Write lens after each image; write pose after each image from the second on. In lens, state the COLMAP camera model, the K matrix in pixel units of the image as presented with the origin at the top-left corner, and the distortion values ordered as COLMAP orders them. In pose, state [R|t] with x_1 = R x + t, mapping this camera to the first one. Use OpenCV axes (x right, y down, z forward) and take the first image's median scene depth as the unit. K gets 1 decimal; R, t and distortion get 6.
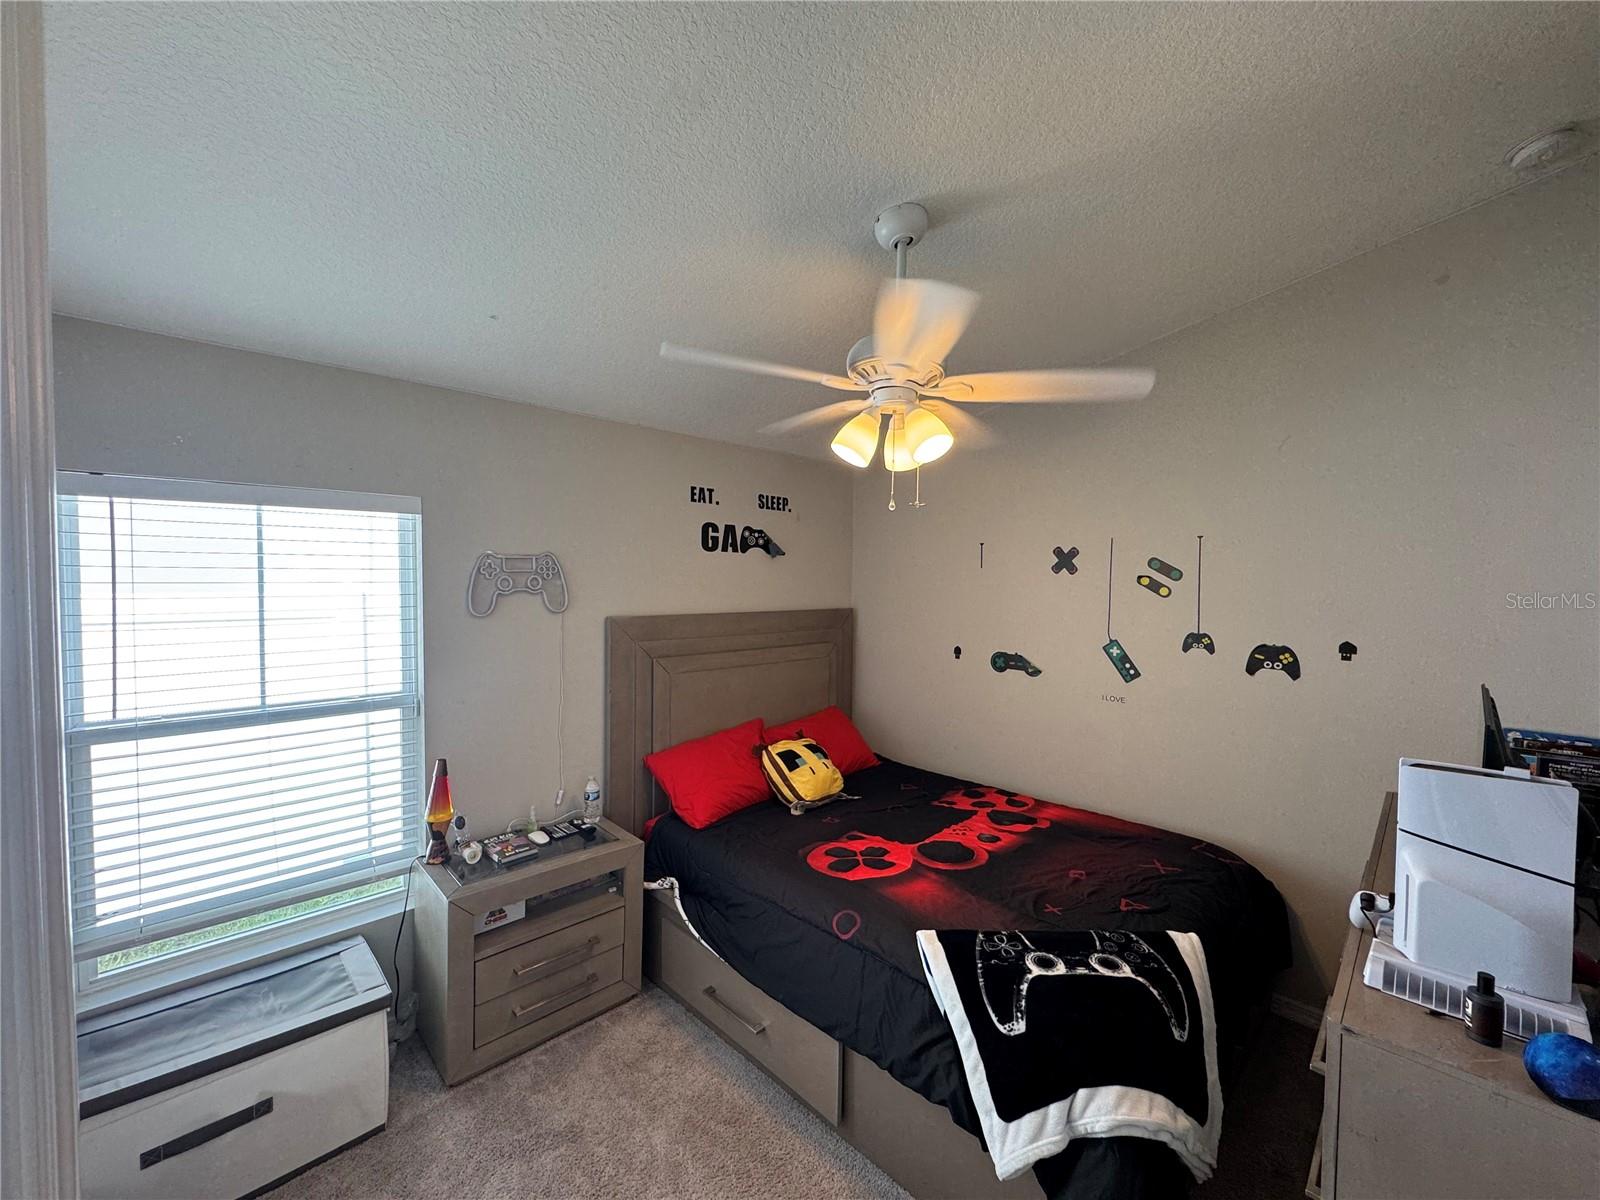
lens RADIAL K [[637.3, 0, 801.0], [0, 637.3, 598.9], [0, 0, 1]] dist [-0.002587, -0.000427]
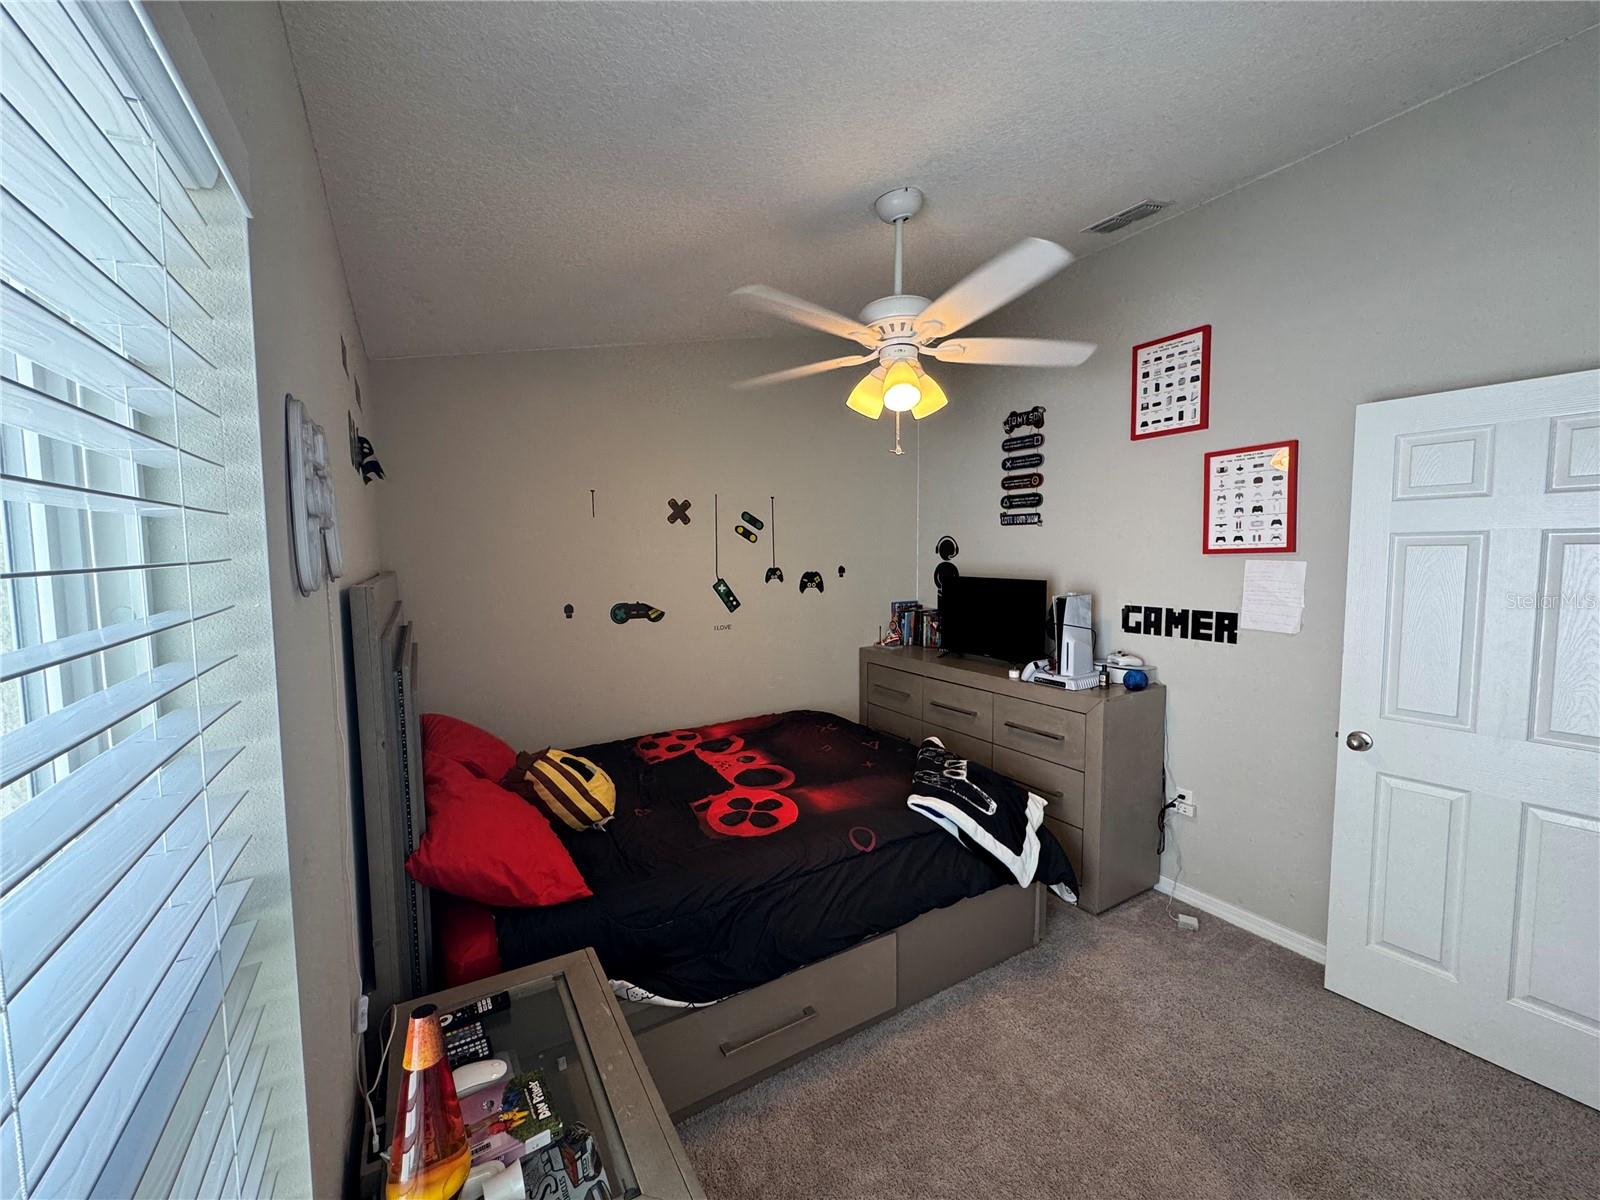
lens RADIAL K [[637.3, 0, 804.0], [0, 637.3, 595.5], [0, 0, 1]] dist [-0.002587, -0.000427]
pose [[0.232765, -0.086412, 0.968687, -0.690821], [0.042512, 0.995997, 0.078633, 0.007288], [-0.971603, 0.022878, 0.235506, 0.596186]]
